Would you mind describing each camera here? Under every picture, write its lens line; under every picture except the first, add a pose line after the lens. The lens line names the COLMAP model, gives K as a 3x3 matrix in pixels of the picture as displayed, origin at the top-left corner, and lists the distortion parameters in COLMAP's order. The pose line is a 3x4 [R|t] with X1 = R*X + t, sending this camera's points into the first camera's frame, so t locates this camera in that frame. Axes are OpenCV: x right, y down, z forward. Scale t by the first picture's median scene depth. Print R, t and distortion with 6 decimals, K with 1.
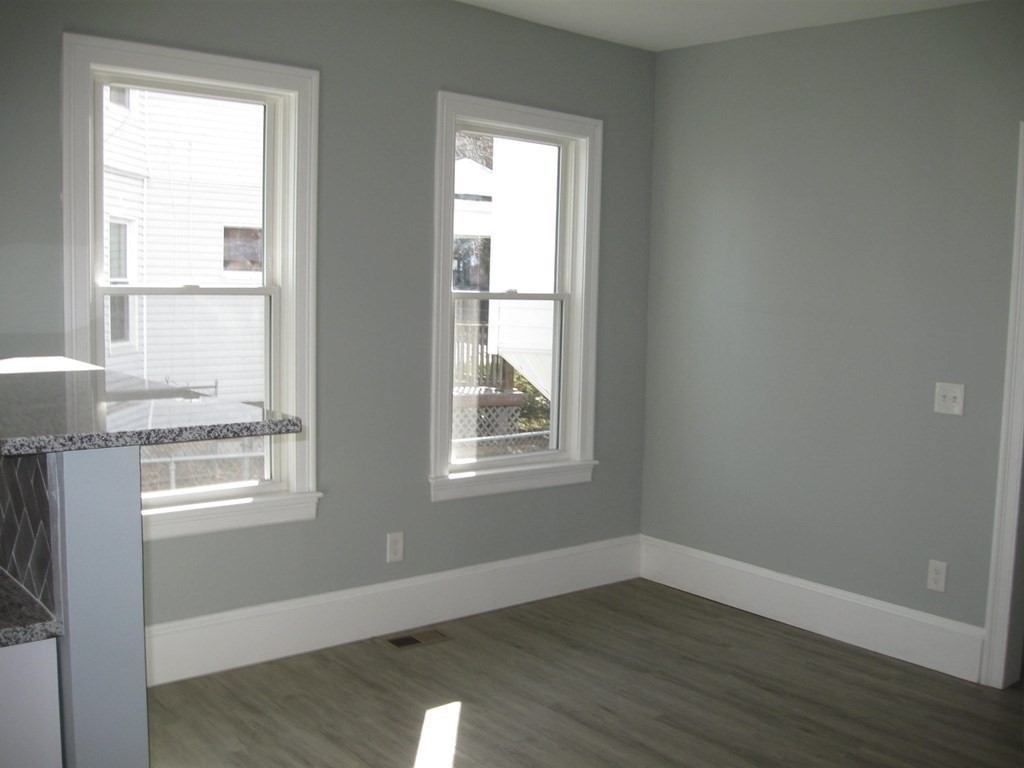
lens RADIAL K [[1047.8, 0, 535.3], [0, 1047.8, 414.2], [0, 0, 1]] dist [-0.124987, 0.000000]
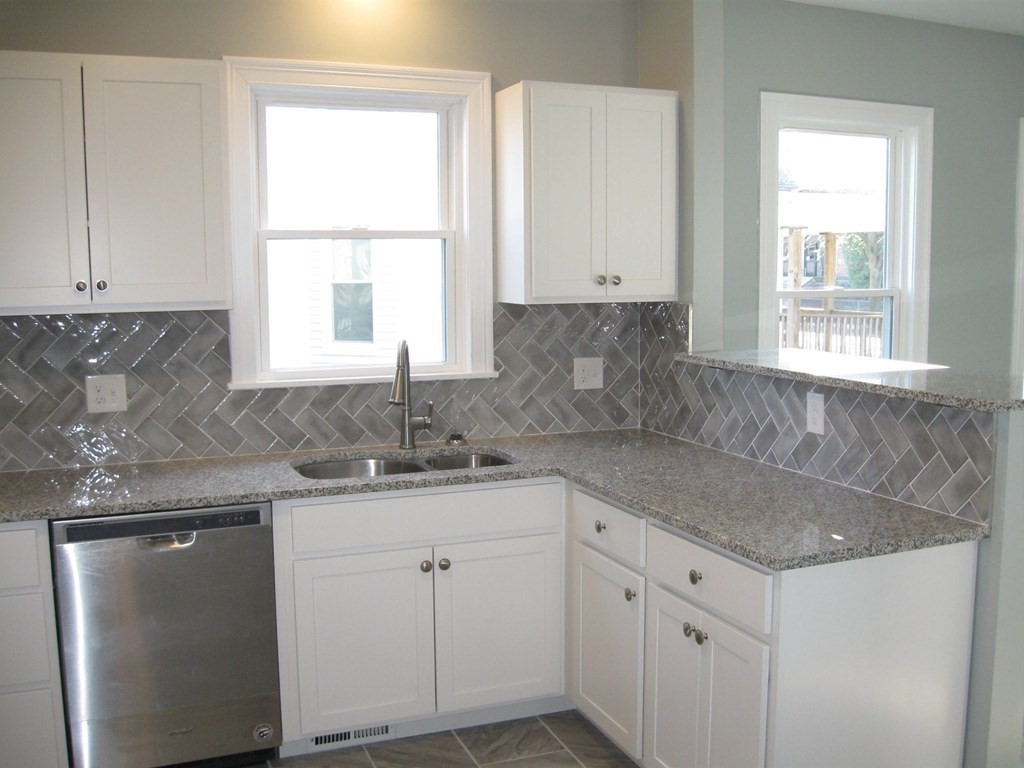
lens RADIAL K [[1047.8, 0, 520.0], [0, 1047.8, 392.8], [0, 0, 1]] dist [-0.124987, 0.000000]
pose [[0.944111, 0.001330, -0.329624, -0.256926], [-0.005790, 0.999904, -0.012549, 0.014021], [0.329576, 0.013756, 0.944029, -0.251606]]
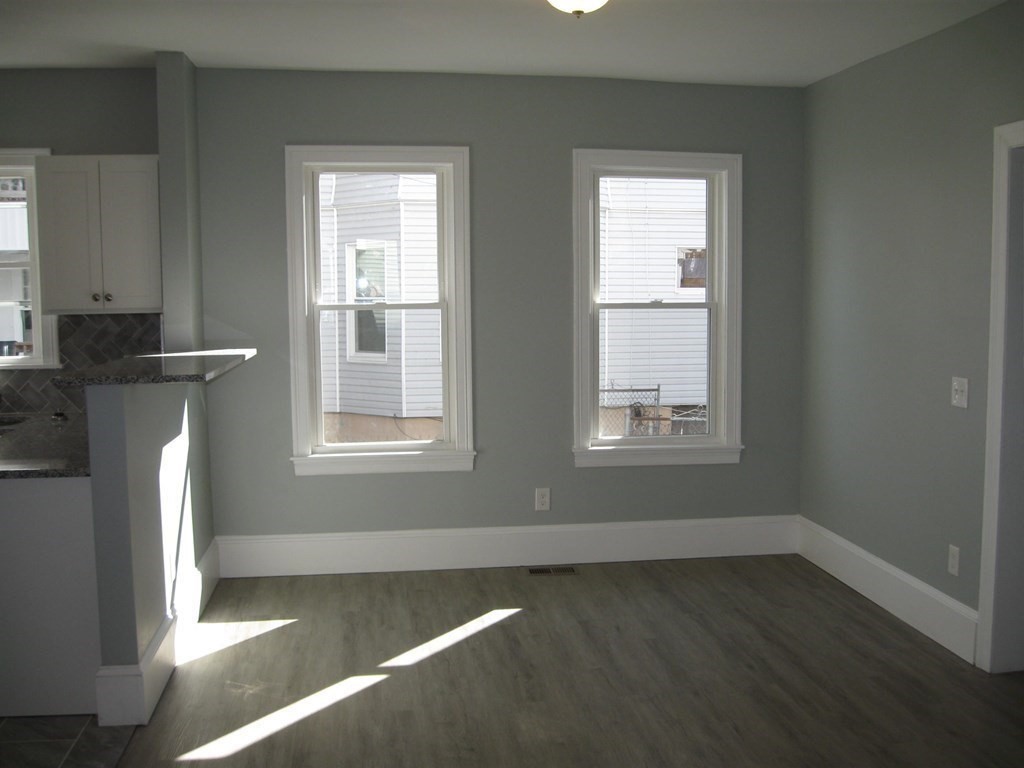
lens RADIAL K [[1047.8, 0, 547.2], [0, 1047.8, 413.0], [0, 0, 1]] dist [-0.124987, 0.000000]
pose [[0.850685, 0.029888, -0.524825, 0.585477], [-0.037880, 0.999272, -0.004491, 0.026475], [0.524309, 0.023701, 0.851198, -0.122817]]
